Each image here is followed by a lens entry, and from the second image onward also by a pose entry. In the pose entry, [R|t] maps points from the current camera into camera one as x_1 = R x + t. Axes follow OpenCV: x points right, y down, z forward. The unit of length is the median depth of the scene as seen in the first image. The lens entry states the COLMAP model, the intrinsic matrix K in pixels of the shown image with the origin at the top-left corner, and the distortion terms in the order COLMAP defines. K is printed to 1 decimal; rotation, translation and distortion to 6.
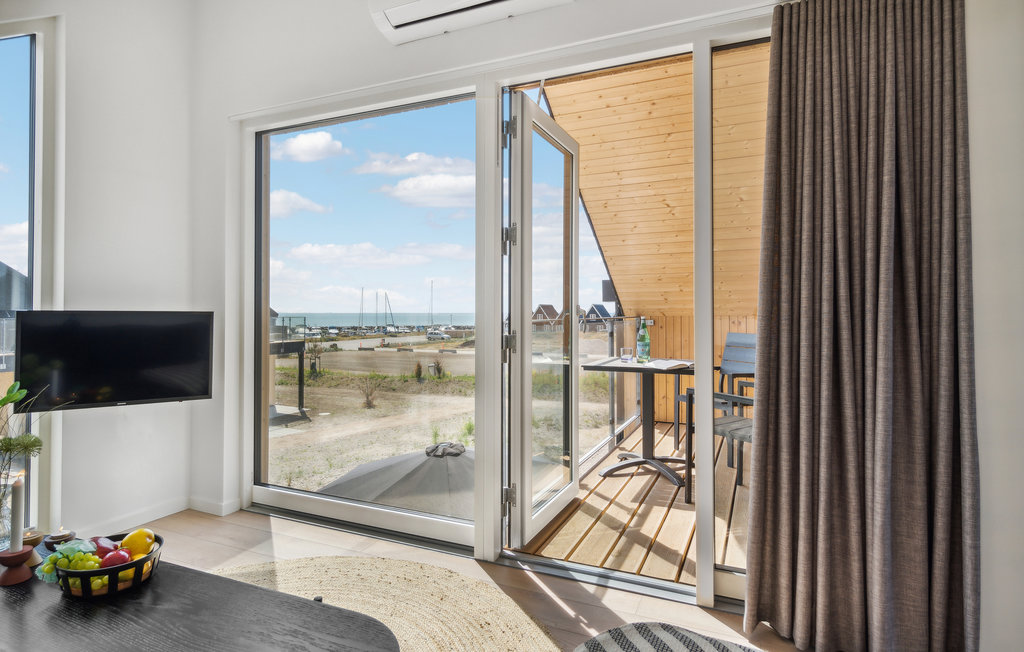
lens RADIAL K [[544.8, 0, 512.0], [0, 544.8, 326.0], [0, 0, 1]] dist [-0.000383, 0.000017]
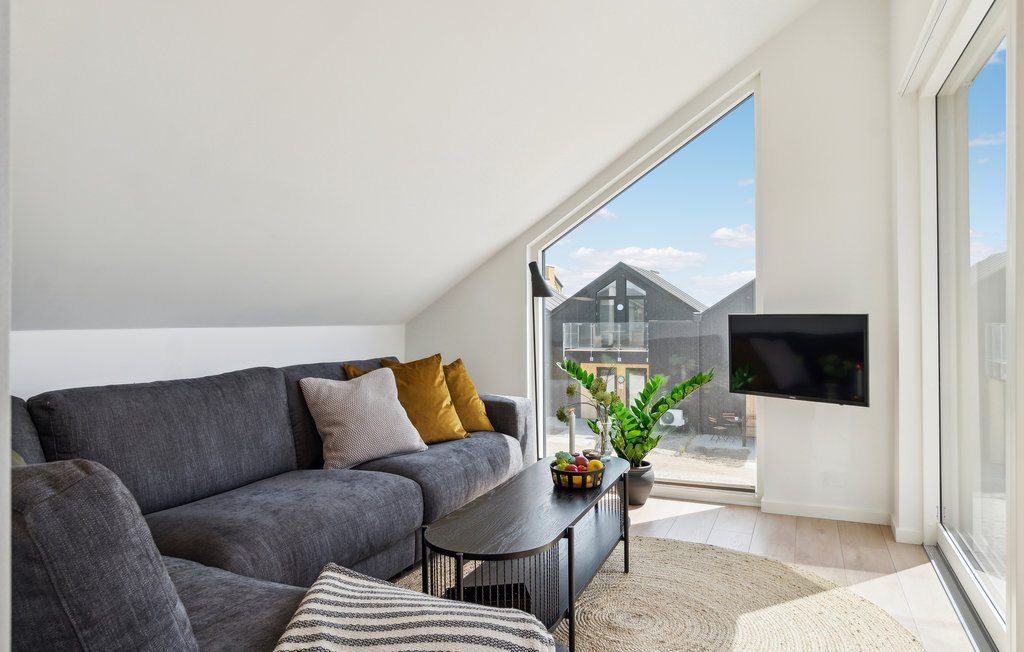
lens RADIAL K [[677.5, 0, 512.0], [0, 677.5, 326.0], [0, 0, 1]] dist [0.001046, -0.000516]
pose [[0.013767, 0.008277, -0.999871, 0.662990], [-0.011199, 0.999904, 0.008123, -0.007798], [0.999843, 0.011086, 0.013859, 0.408005]]
